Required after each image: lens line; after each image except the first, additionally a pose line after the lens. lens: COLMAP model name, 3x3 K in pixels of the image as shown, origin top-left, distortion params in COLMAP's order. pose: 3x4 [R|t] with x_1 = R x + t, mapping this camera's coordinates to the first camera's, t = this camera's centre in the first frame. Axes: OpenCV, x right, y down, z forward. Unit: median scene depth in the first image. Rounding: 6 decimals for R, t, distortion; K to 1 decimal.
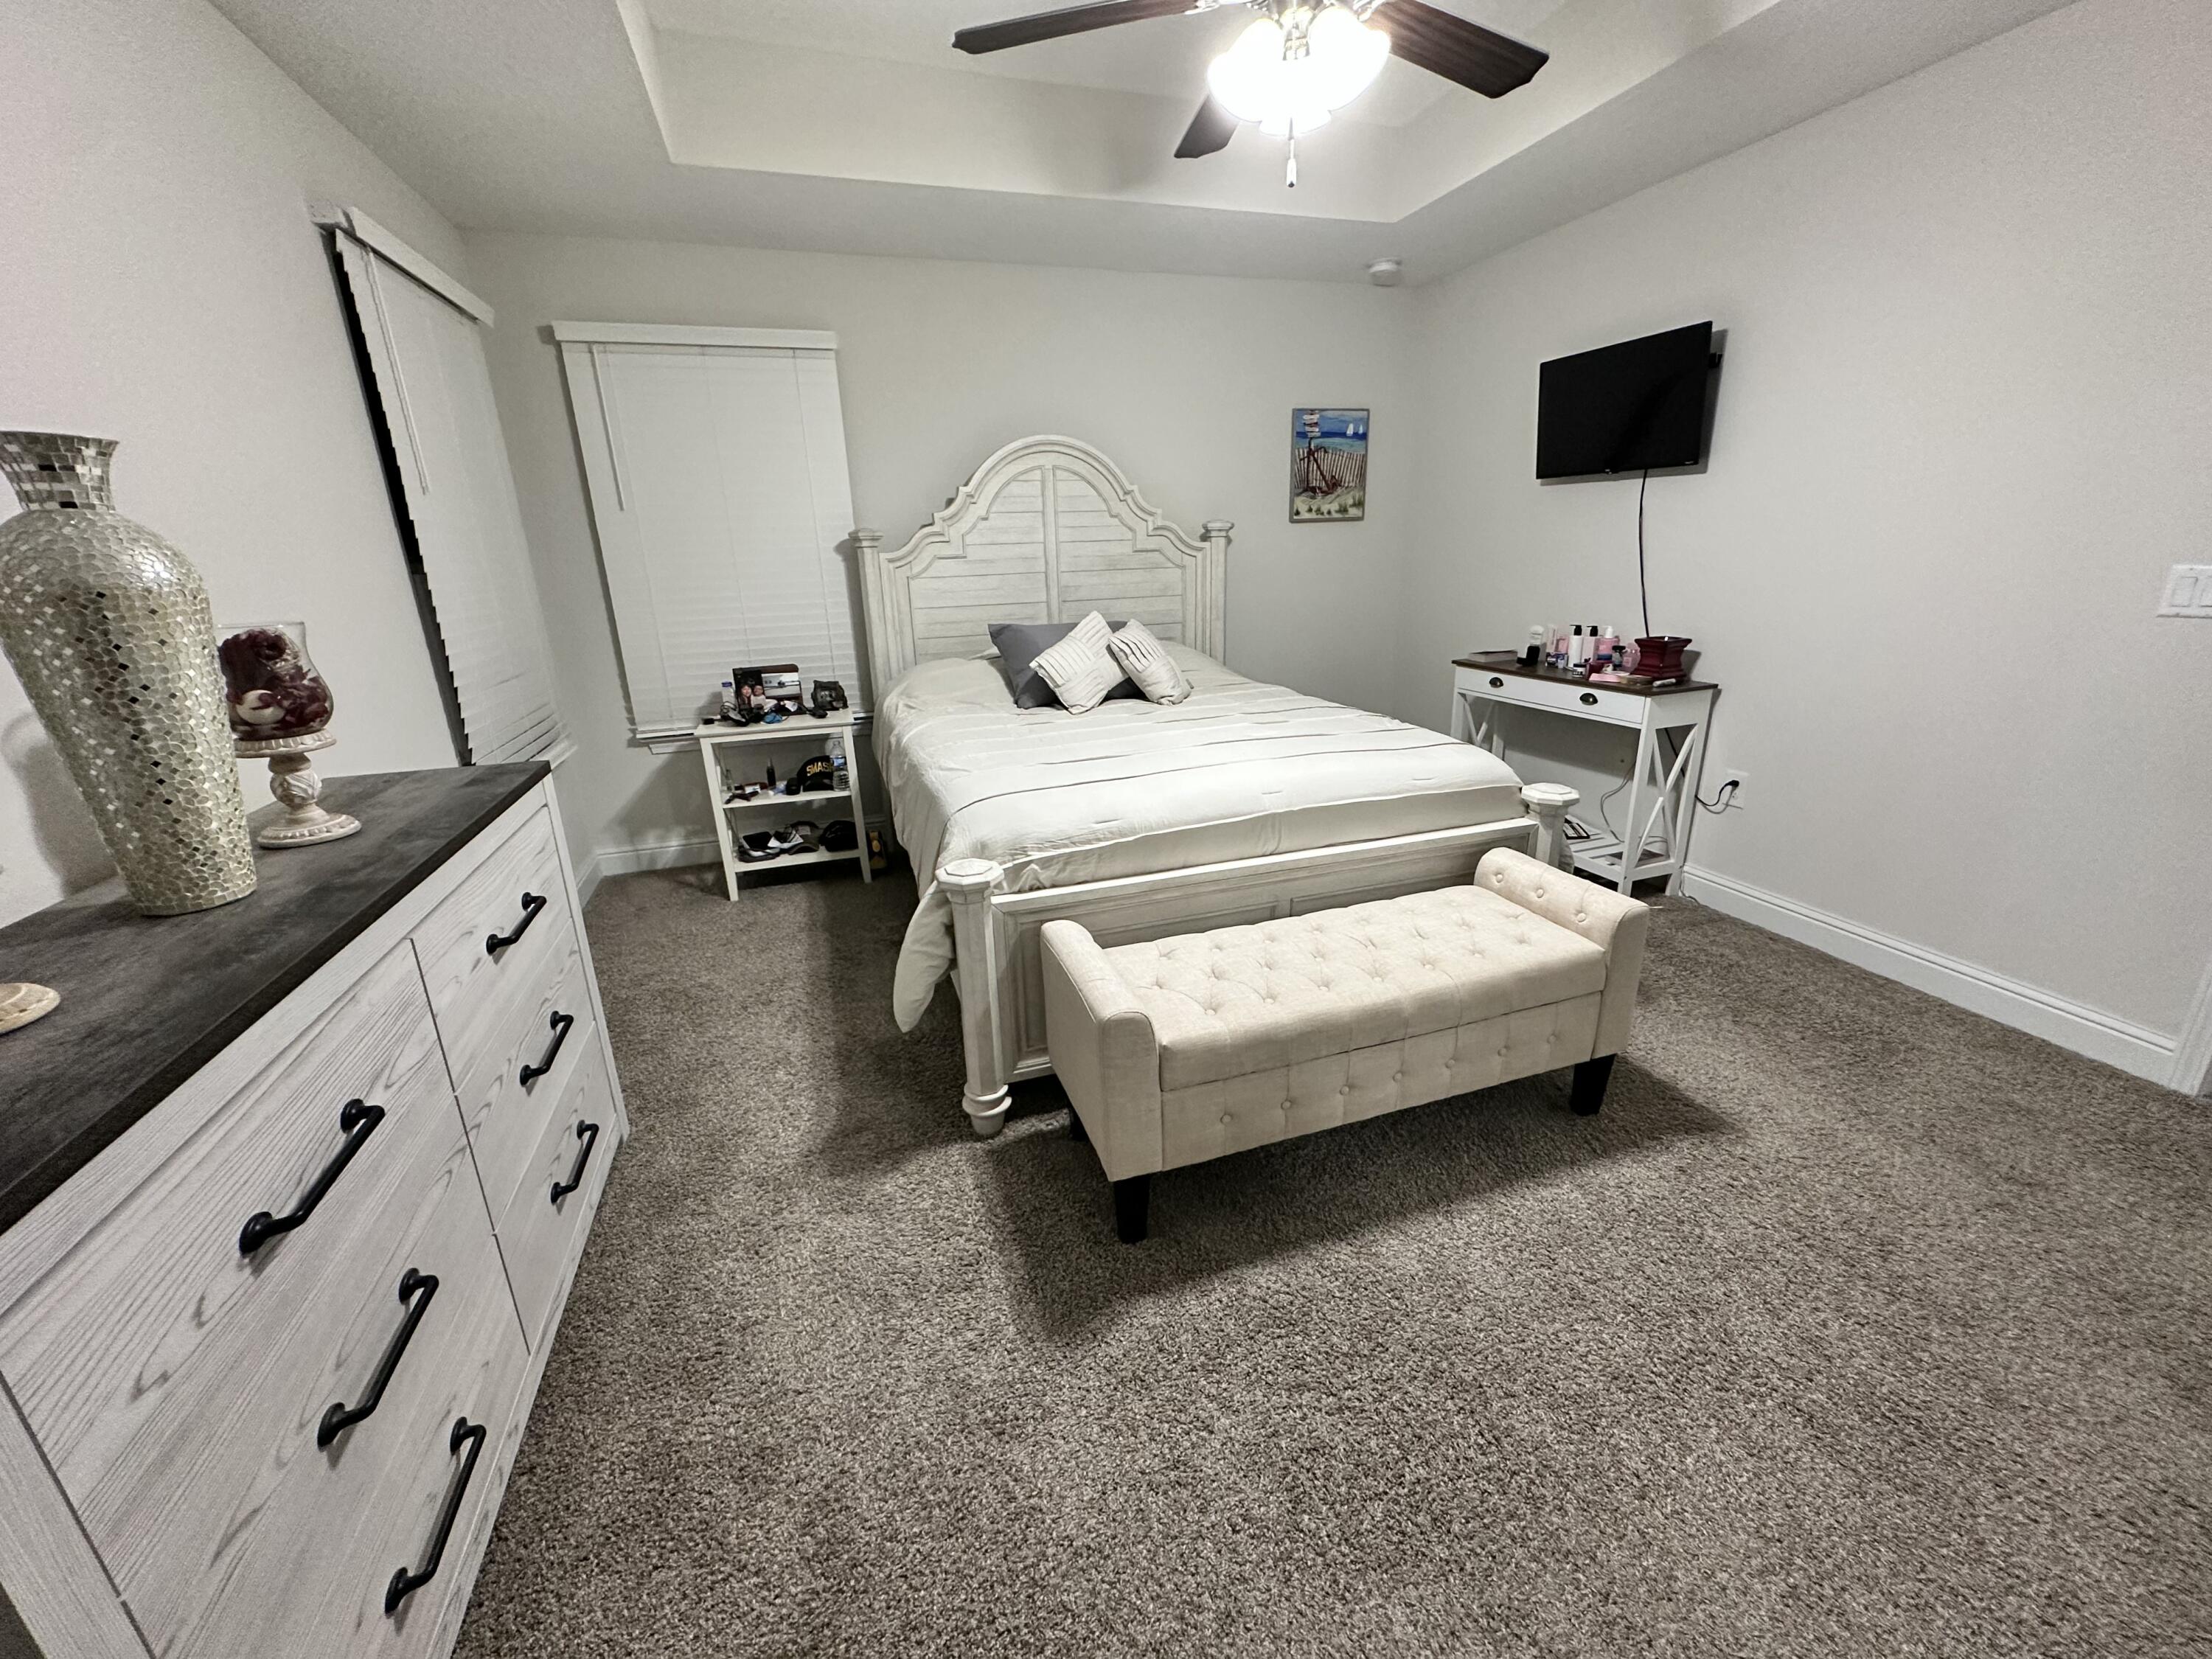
lens RADIAL K [[882.0, 0, 1103.3], [0, 882.0, 824.5], [0, 0, 1]] dist [-0.002691, 0.000218]
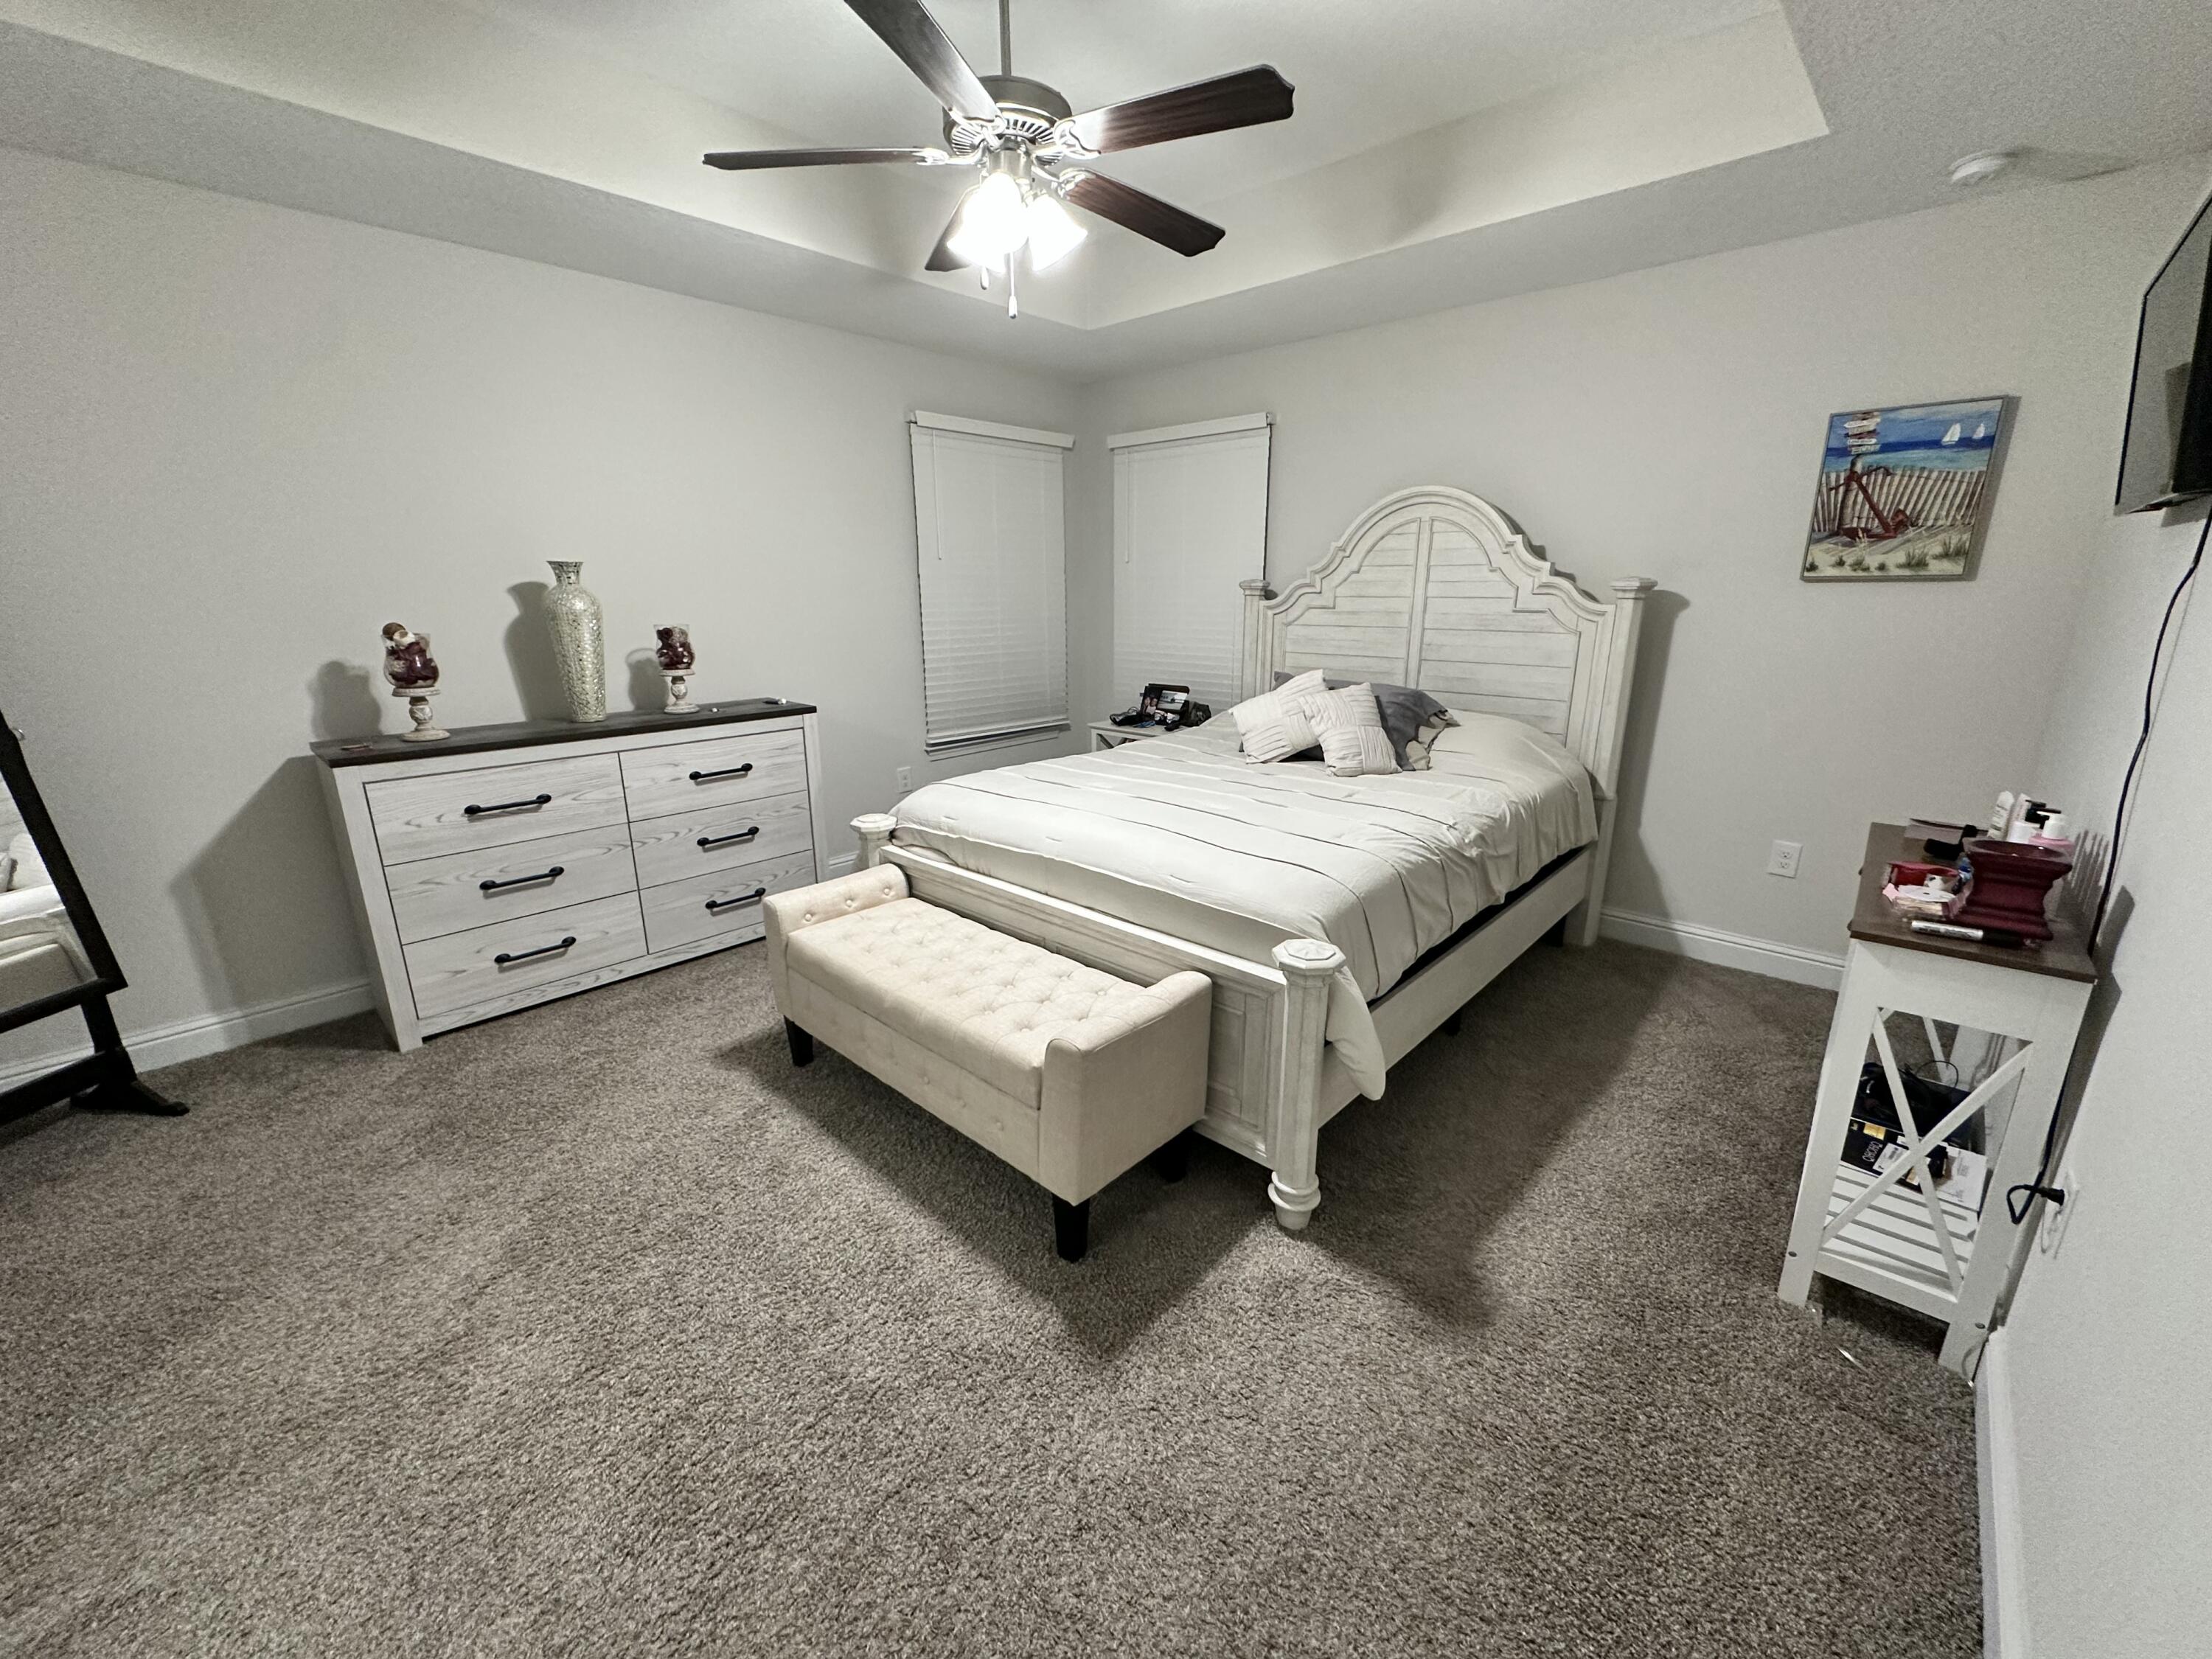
lens RADIAL K [[882.0, 0, 1103.8], [0, 882.0, 829.1], [0, 0, 1]] dist [-0.002691, 0.000218]
pose [[0.491706, 0.260703, -0.830818, 0.579806], [-0.275543, 0.951683, 0.135554, -0.110204], [0.826015, 0.162274, 0.539783, 0.233907]]
